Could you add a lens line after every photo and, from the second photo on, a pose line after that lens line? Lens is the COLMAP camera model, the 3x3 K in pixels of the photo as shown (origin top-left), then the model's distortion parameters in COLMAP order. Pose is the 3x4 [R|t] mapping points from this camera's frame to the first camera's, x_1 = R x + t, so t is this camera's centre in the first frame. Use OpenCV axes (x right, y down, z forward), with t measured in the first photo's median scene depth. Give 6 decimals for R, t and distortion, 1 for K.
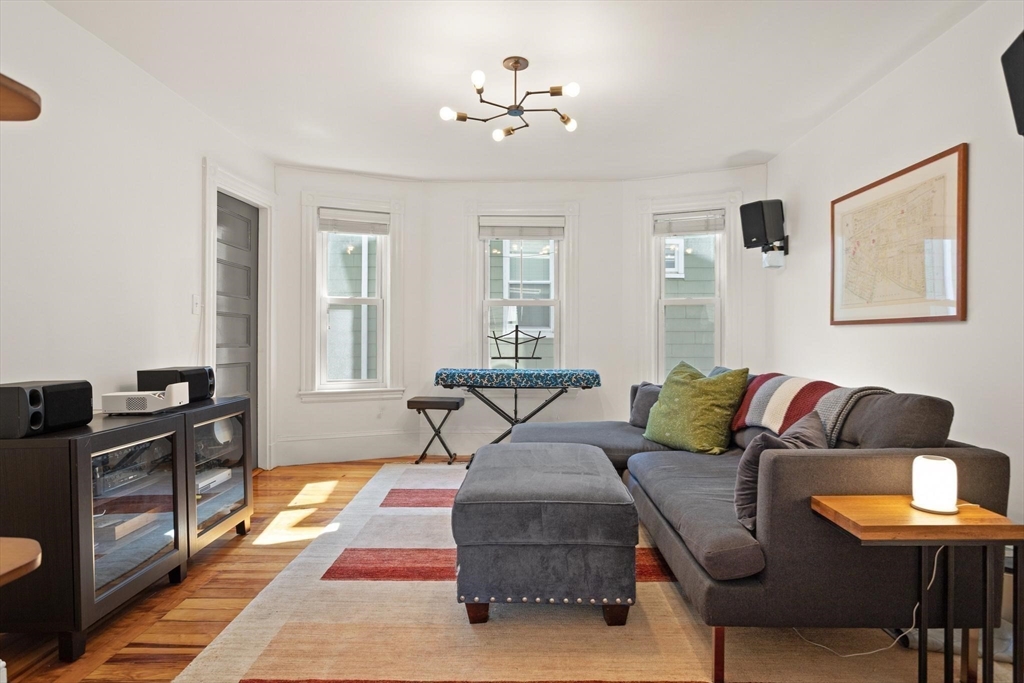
lens RADIAL K [[582.9, 0, 516.3], [0, 582.9, 339.1], [0, 0, 1]] dist [-0.000058, -0.000072]
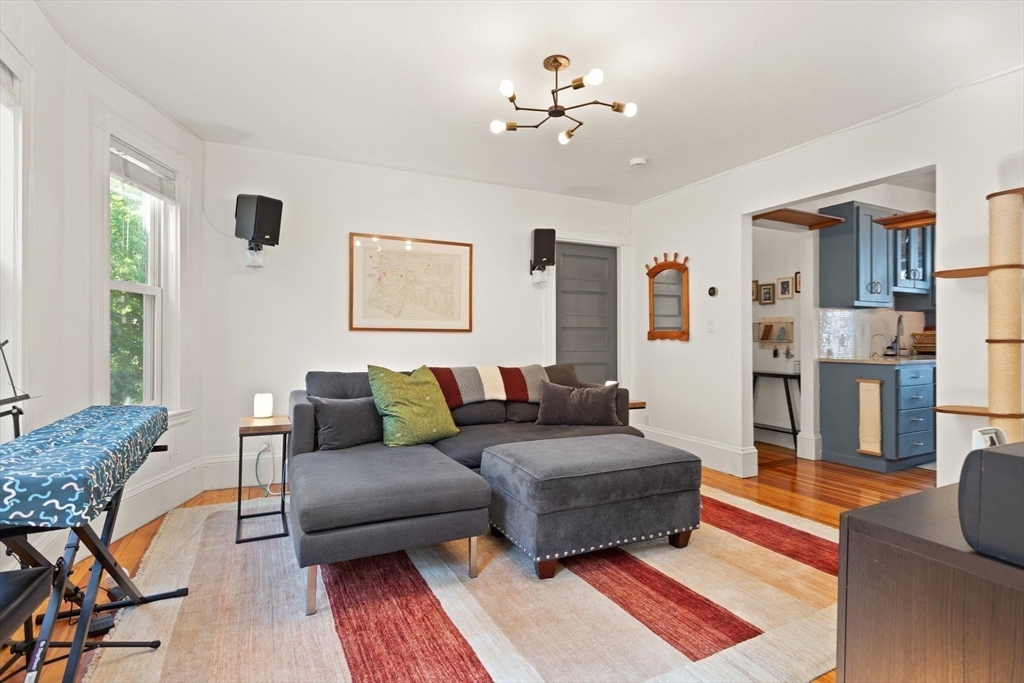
lens RADIAL K [[496.2, 0, 515.7], [0, 496.2, 340.1], [0, 0, 1]] dist [-0.002522, -0.000093]
pose [[-0.481456, -0.004248, 0.876460, -0.677024], [0.003648, 0.999970, 0.006851, -0.011662], [-0.876463, 0.006496, -0.481426, 1.424204]]
